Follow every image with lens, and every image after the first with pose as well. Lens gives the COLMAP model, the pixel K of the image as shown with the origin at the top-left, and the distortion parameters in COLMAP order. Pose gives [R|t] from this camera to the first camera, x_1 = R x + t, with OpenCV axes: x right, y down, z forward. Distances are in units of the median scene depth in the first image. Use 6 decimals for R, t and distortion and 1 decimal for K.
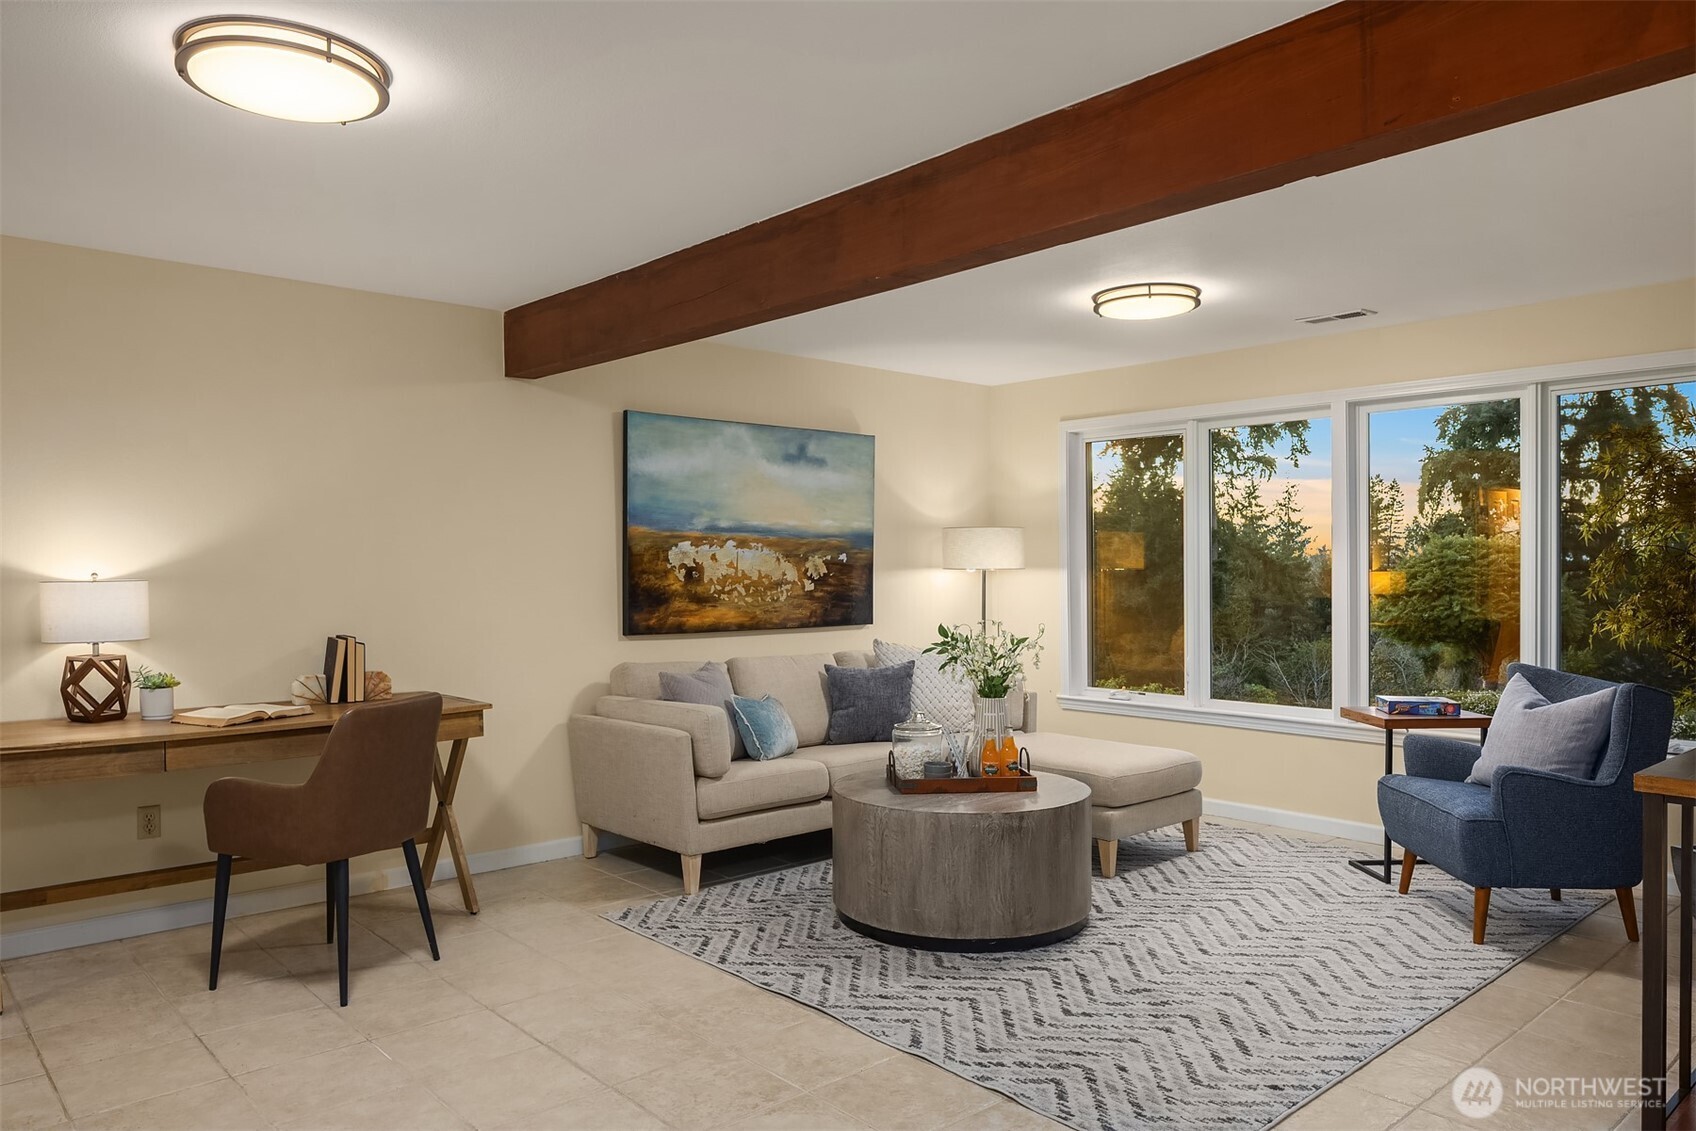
lens RADIAL K [[1152.1, 0, 849.8], [0, 1152.1, 566.5], [0, 0, 1]] dist [-0.001143, 0.000559]
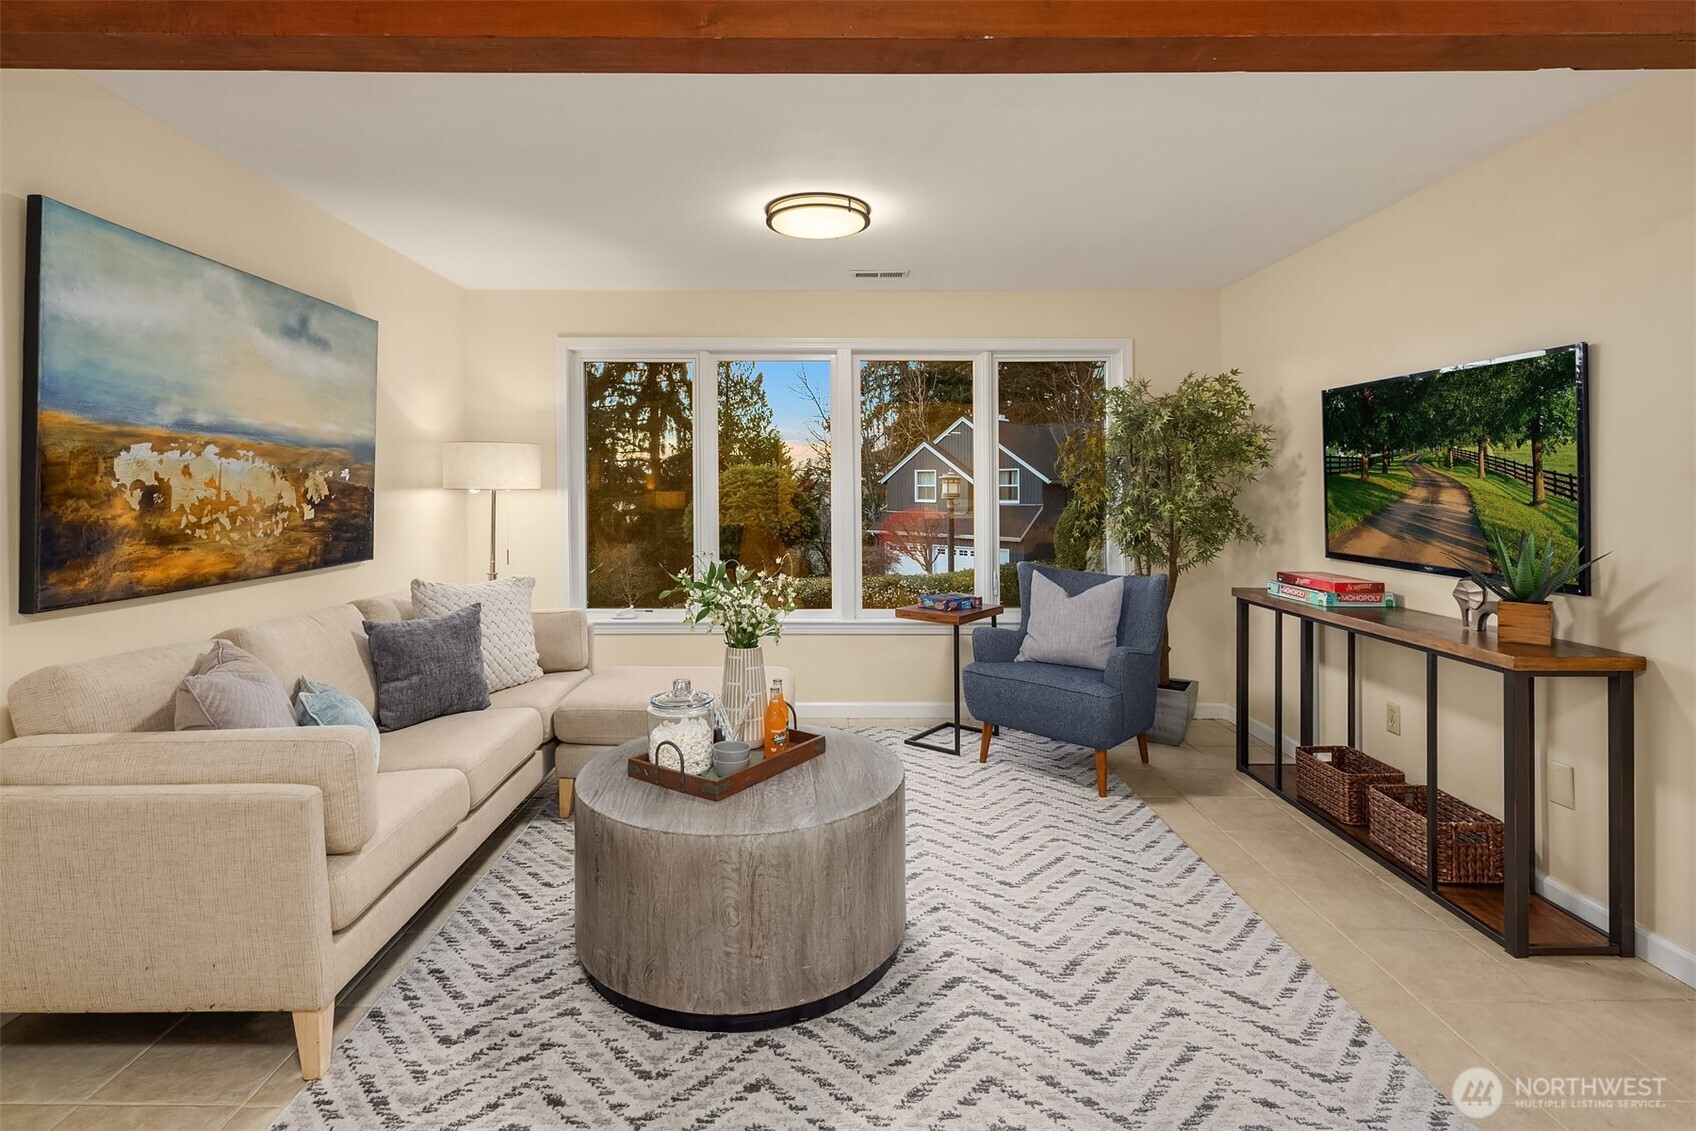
lens RADIAL K [[829.0, 0, 820.6], [0, 829.0, 476.8], [0, 0, 1]] dist [0.000493, -0.001200]
pose [[0.672107, 0.011736, 0.740361, -0.225591], [-0.002412, 0.999904, -0.013661, 0.000642], [-0.740450, 0.007396, 0.672070, 0.454899]]
